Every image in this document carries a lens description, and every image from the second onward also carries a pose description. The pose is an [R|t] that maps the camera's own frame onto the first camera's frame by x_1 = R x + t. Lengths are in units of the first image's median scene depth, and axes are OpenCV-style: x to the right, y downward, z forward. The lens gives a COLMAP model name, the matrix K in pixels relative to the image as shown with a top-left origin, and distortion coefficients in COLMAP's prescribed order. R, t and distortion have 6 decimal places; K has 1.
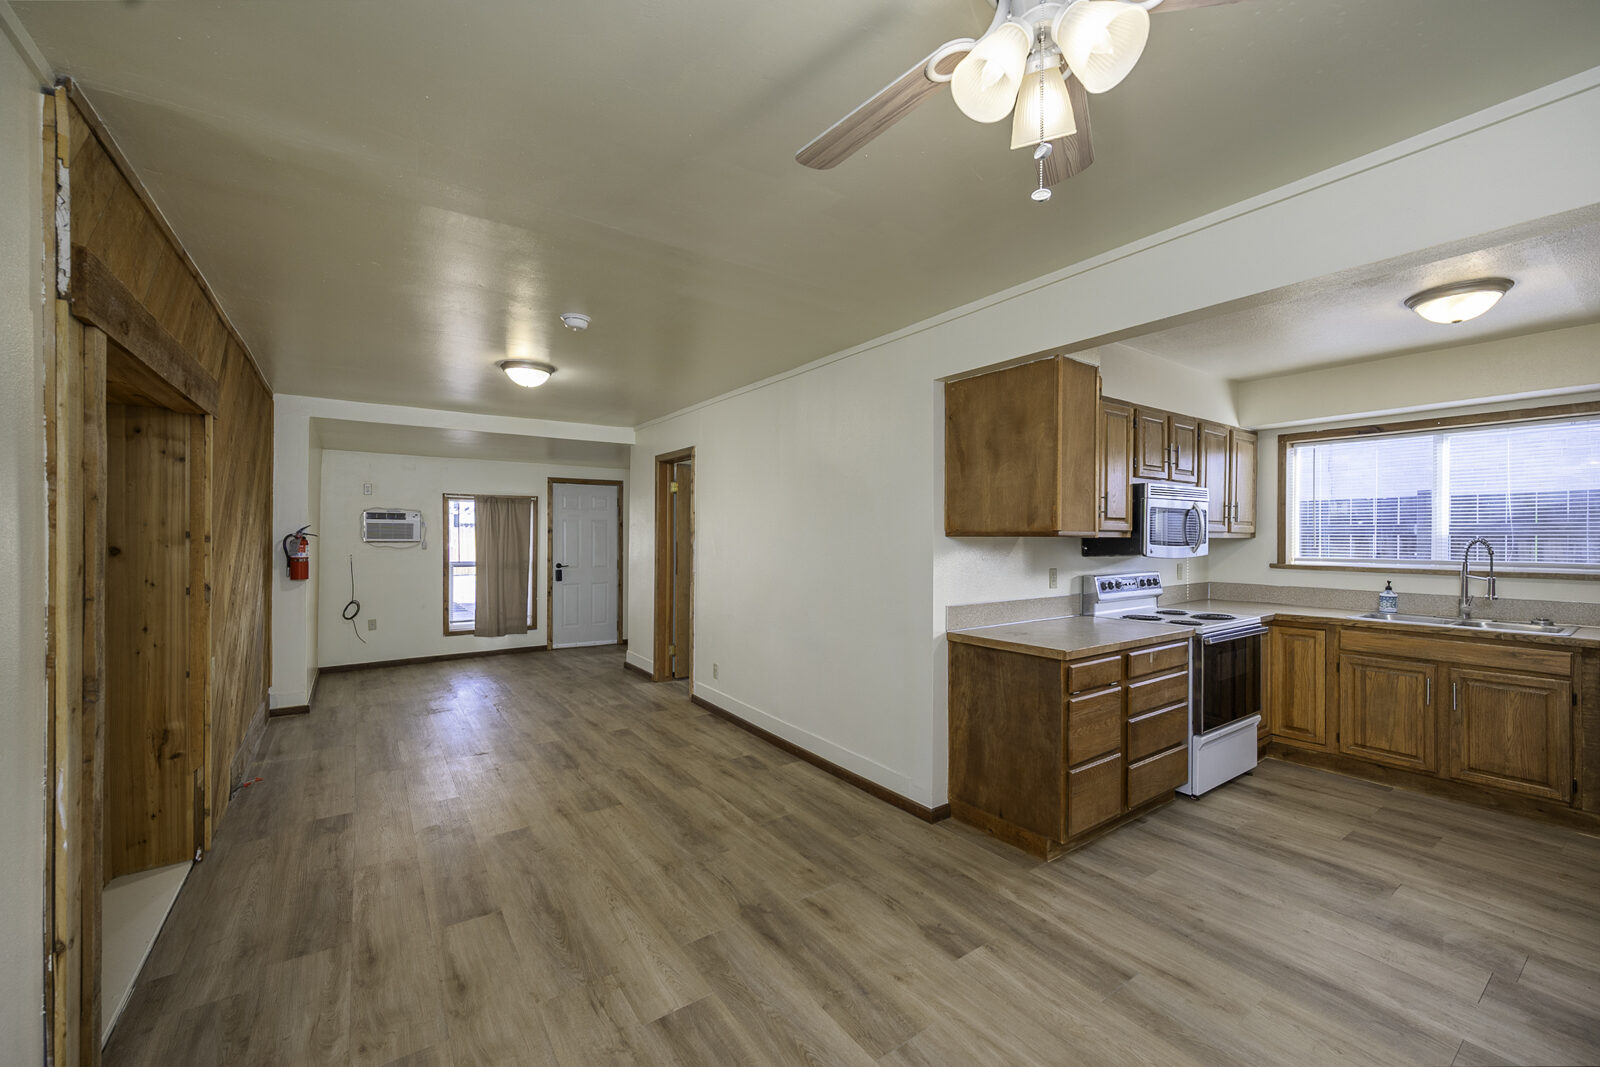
lens RADIAL K [[619.2, 0, 771.6], [0, 619.2, 537.7], [0, 0, 1]] dist [-0.015506, 0.000501]
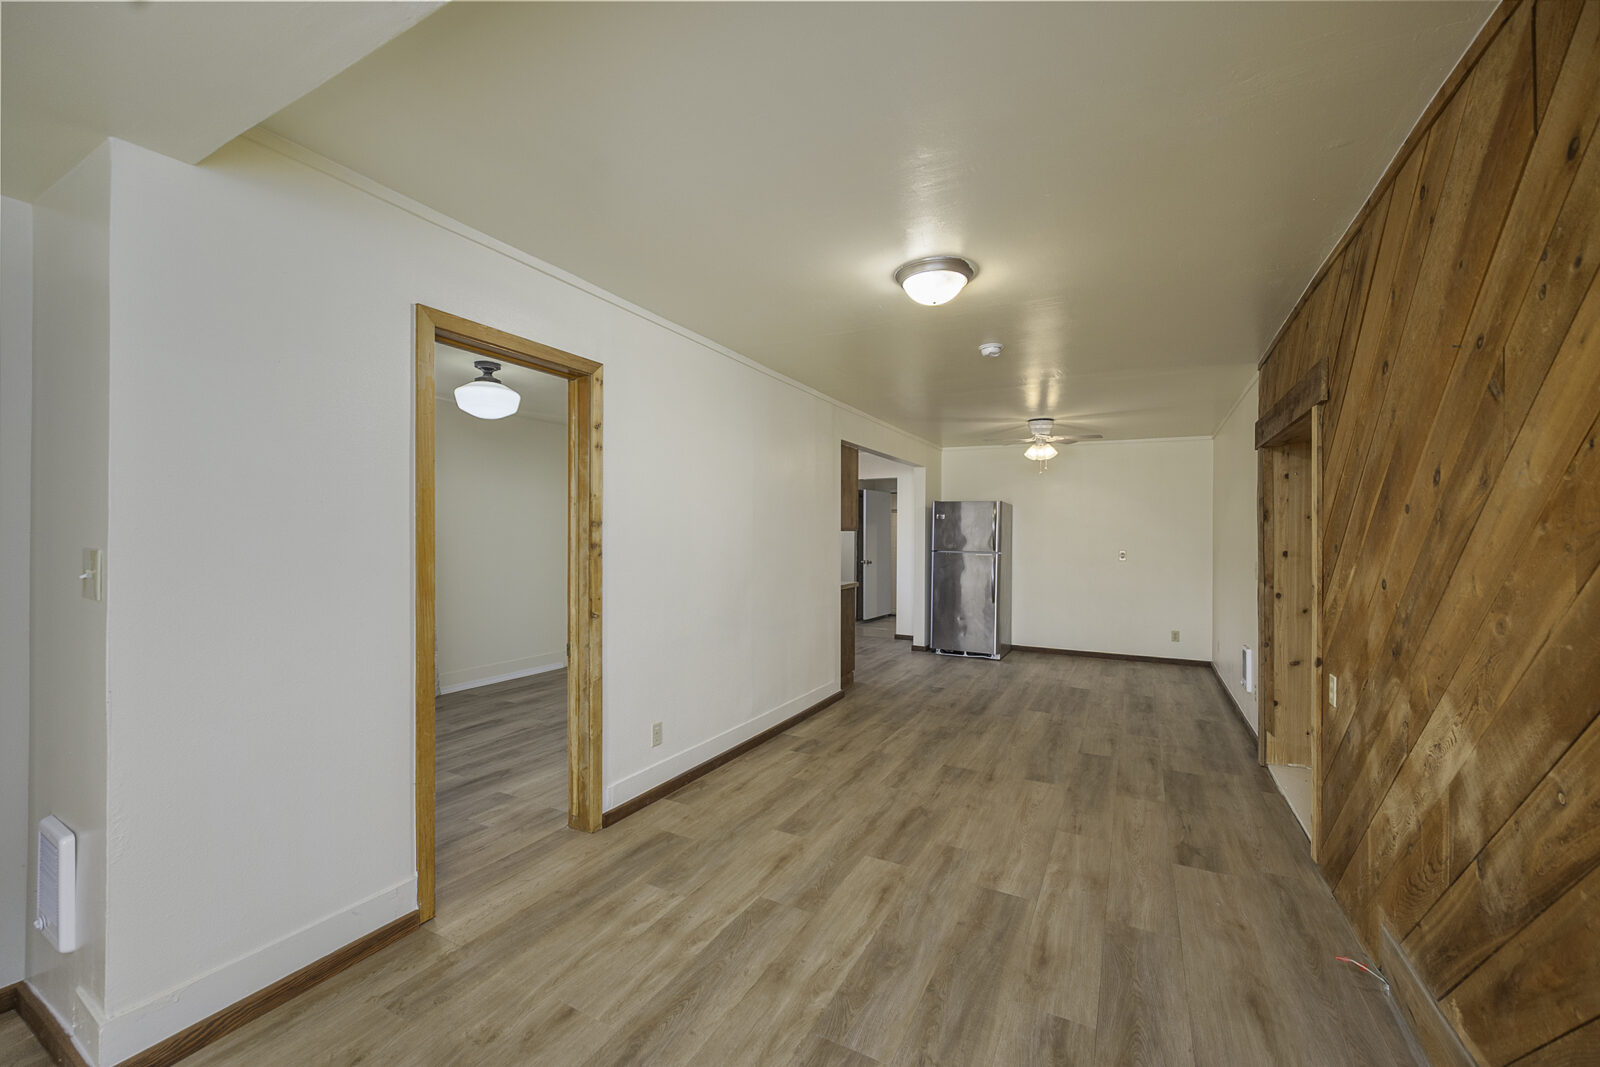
lens RADIAL K [[635.5, 0, 811.6], [0, 635.5, 532.4], [0, 0, 1]] dist [-0.003324, 0.000370]
pose [[-0.488568, -0.004901, 0.872512, -1.002787], [-0.003205, 0.999988, 0.003823, -0.006725], [-0.872520, -0.000928, -0.488578, 1.556934]]
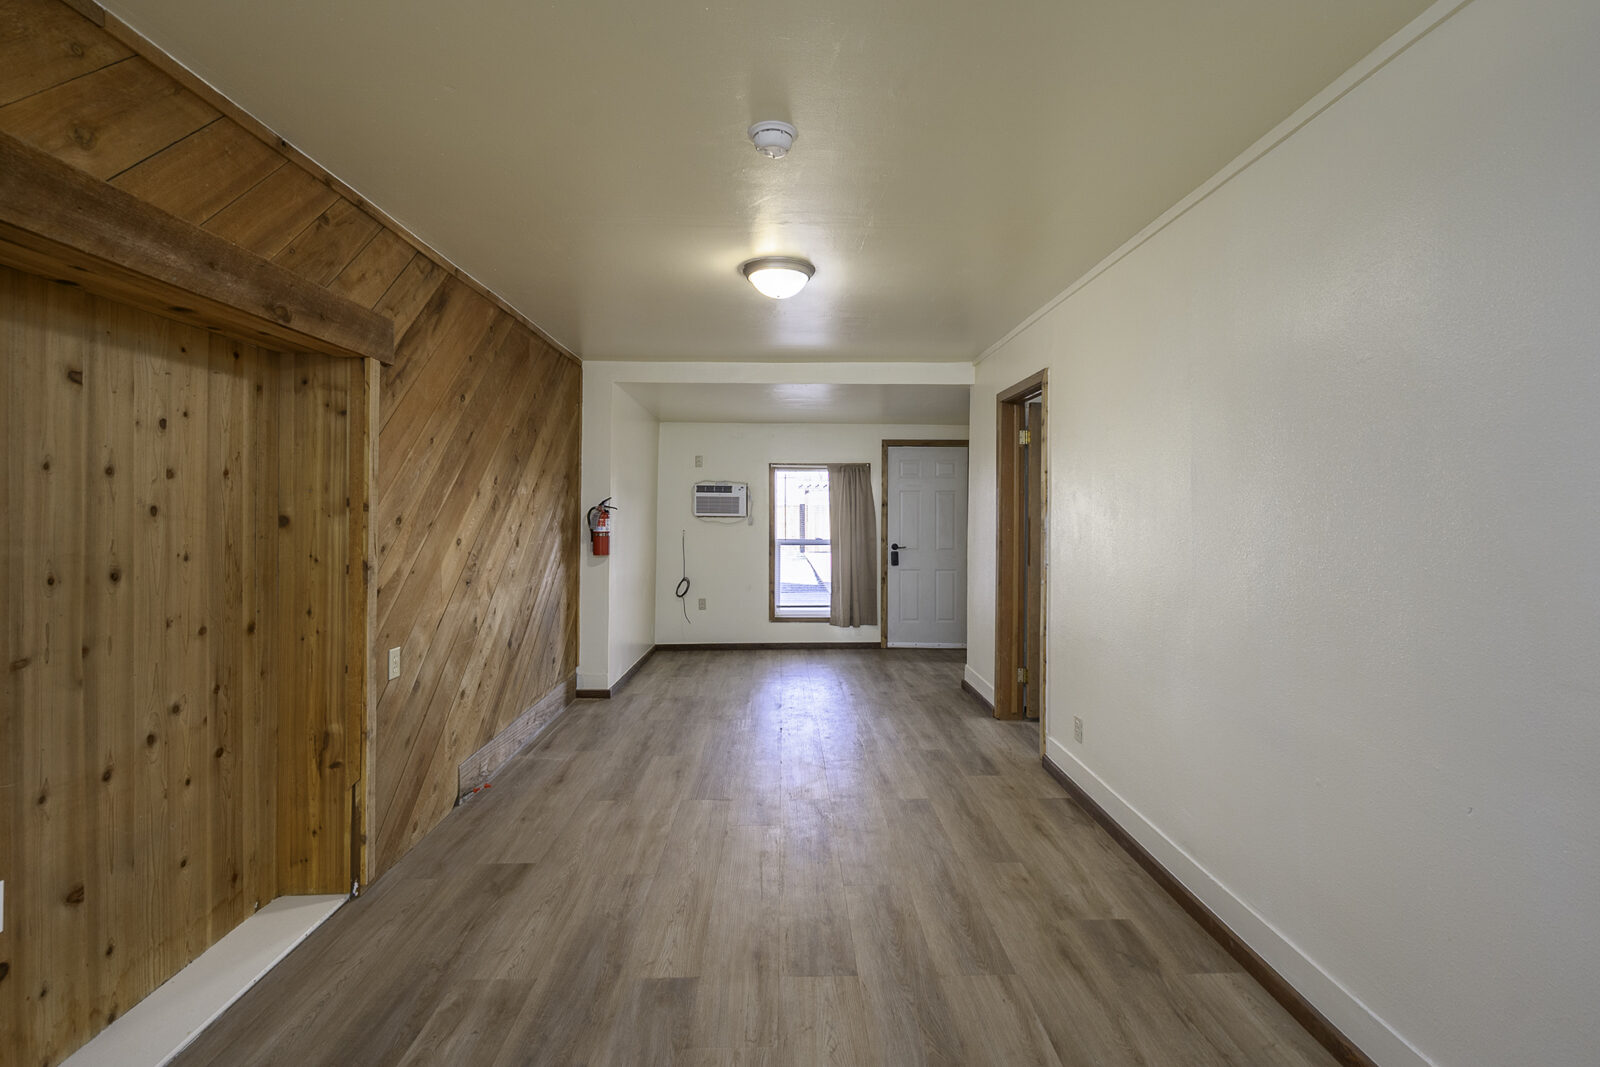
lens RADIAL K [[663.5, 0, 790.7], [0, 663.5, 506.8], [0, 0, 1]] dist [-0.002383, -0.000083]
pose [[0.841989, -0.006216, -0.539458, 0.032329], [-0.001136, 0.999911, -0.013295, 0.009140], [0.539493, 0.011807, 0.841907, 0.389617]]
